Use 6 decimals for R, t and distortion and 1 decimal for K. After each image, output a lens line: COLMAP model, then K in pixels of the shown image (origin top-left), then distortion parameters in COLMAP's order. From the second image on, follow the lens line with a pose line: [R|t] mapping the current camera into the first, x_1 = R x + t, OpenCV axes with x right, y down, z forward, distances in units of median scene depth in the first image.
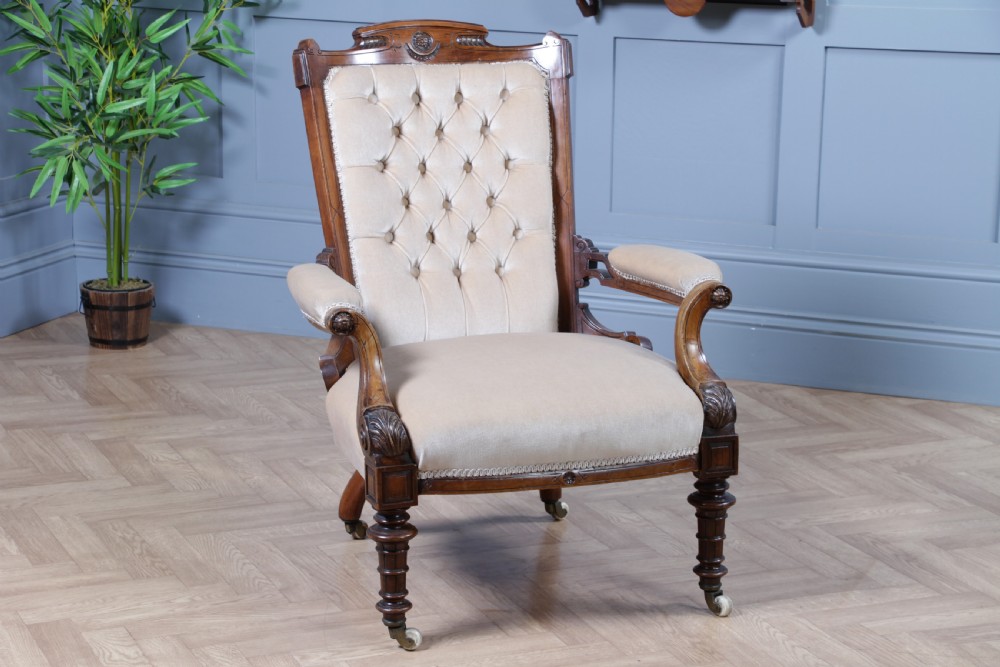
lens RADIAL K [[2298.3, 0, 498.4], [0, 2298.3, 353.6], [0, 0, 1]] dist [0.318514, 0.611908]
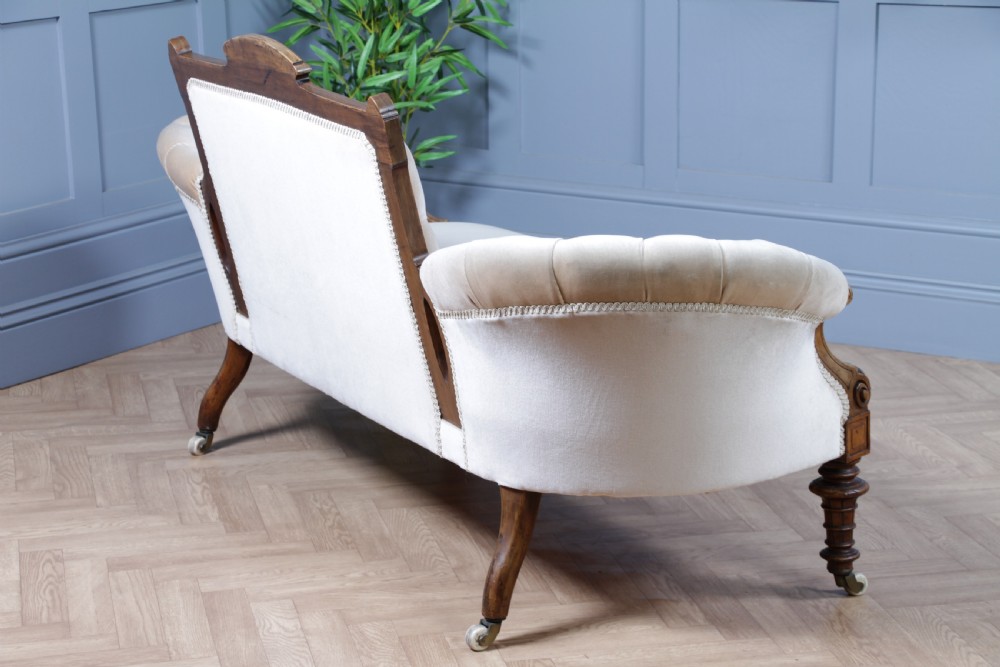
lens RADIAL K [[2279.6, 0, 501.8], [0, 2279.6, 355.4], [0, 0, 1]] dist [0.303500, 0.619936]
pose [[0.983078, 0.021601, -0.181908, 0.088103], [-0.018381, 0.999643, 0.019370, -0.007765], [0.182261, -0.015698, 0.983125, 0.031387]]
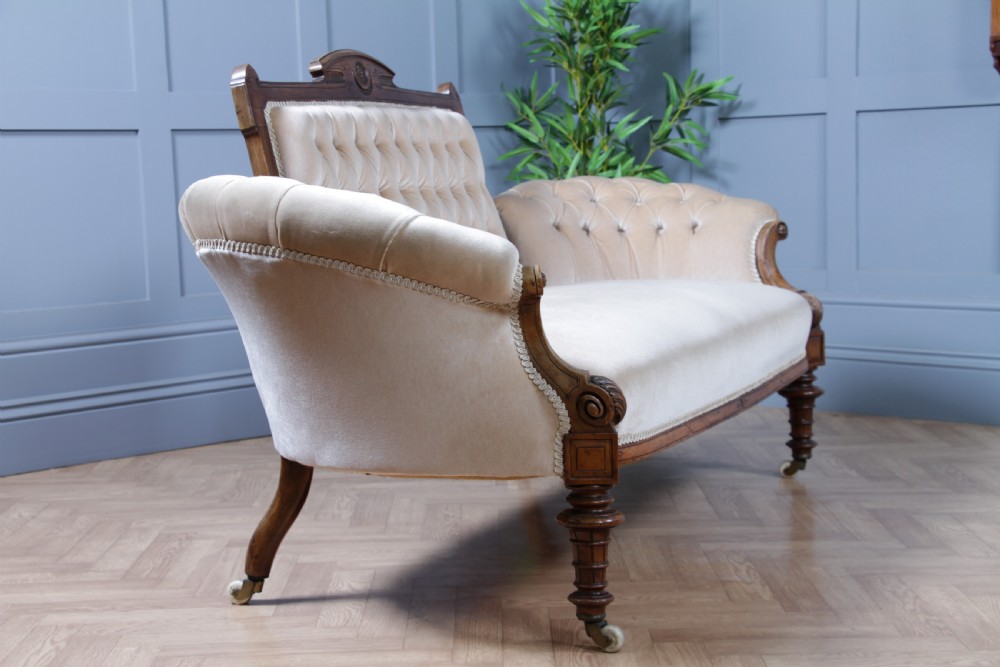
lens RADIAL K [[1772.1, 0, 506.4], [0, 1772.1, 355.8], [0, 0, 1]] dist [0.143679, 0.494364]
pose [[0.925876, 0.005064, -0.377794, 0.157855], [-0.051068, 0.992412, -0.111851, 0.088313], [0.374361, 0.122854, 0.919109, 0.228061]]
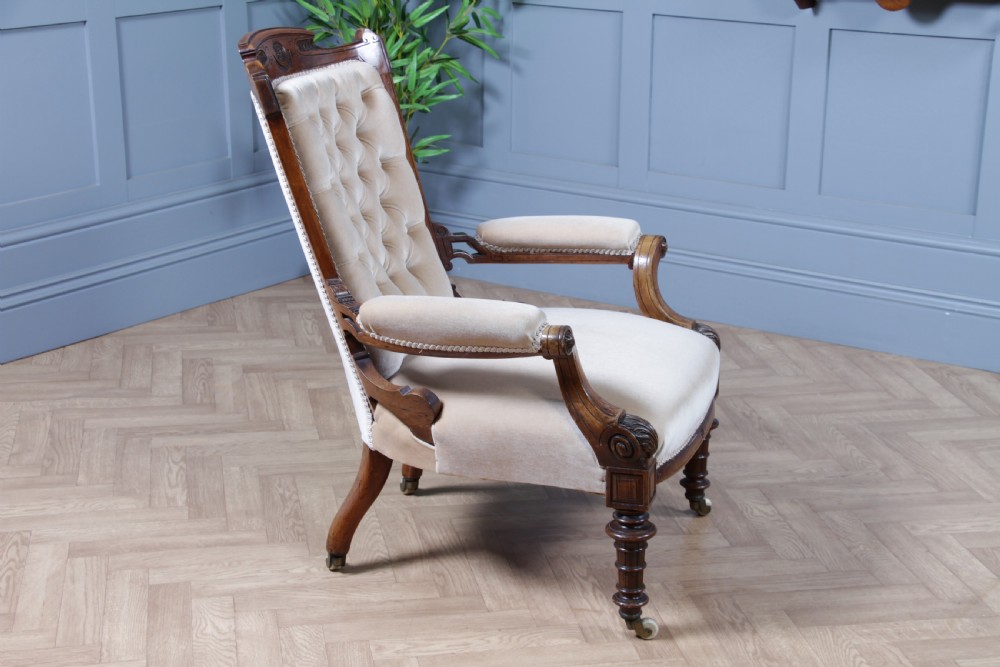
lens RADIAL K [[1772.1, 0, 506.4], [0, 1772.1, 355.8], [0, 0, 1]] dist [0.143679, 0.494364]
pose [[0.975958, 0.061110, -0.209216, 0.101017], [-0.048120, 0.996617, 0.066631, -0.042083], [0.212580, -0.054961, 0.975597, 0.196571]]
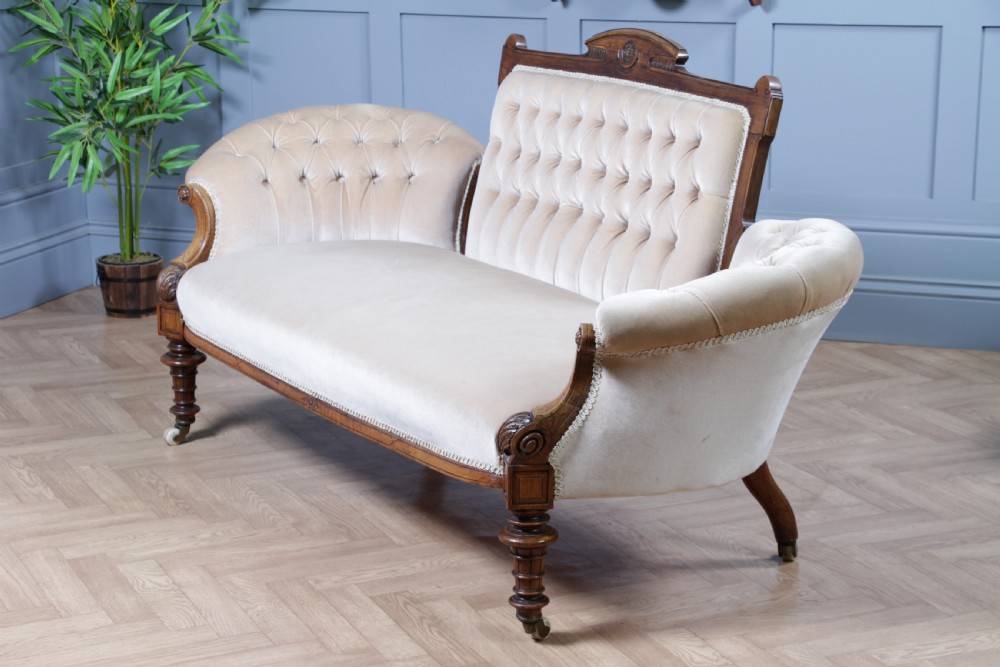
lens RADIAL K [[2172.6, 0, 500.8], [0, 2172.6, 354.2], [0, 0, 1]] dist [0.263458, 0.657011]
pose [[0.999592, -0.026139, 0.011503, -0.004063], [0.026007, 0.999596, 0.011505, 0.009621], [-0.011799, -0.011201, 0.999868, -0.038272]]
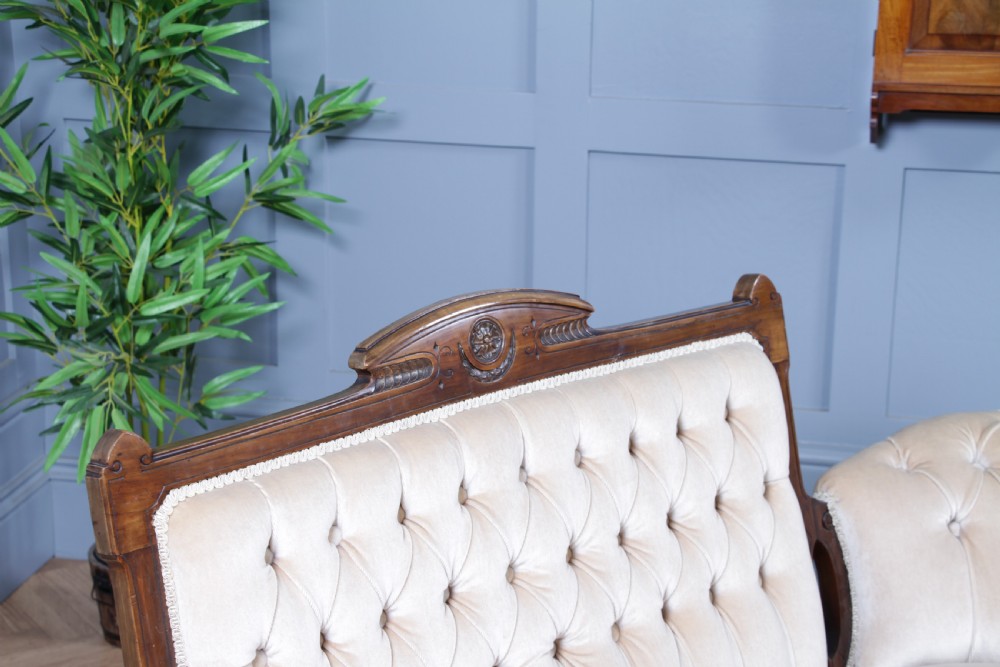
lens RADIAL K [[2070.6, 0, 501.6], [0, 2070.6, 355.1], [0, 0, 1]] dist [0.239078, 0.550338]
pose [[0.987000, -0.051354, 0.152298, -0.188277], [0.041613, 0.996920, 0.066475, -0.150193], [-0.155242, -0.059273, 0.986097, 0.489866]]
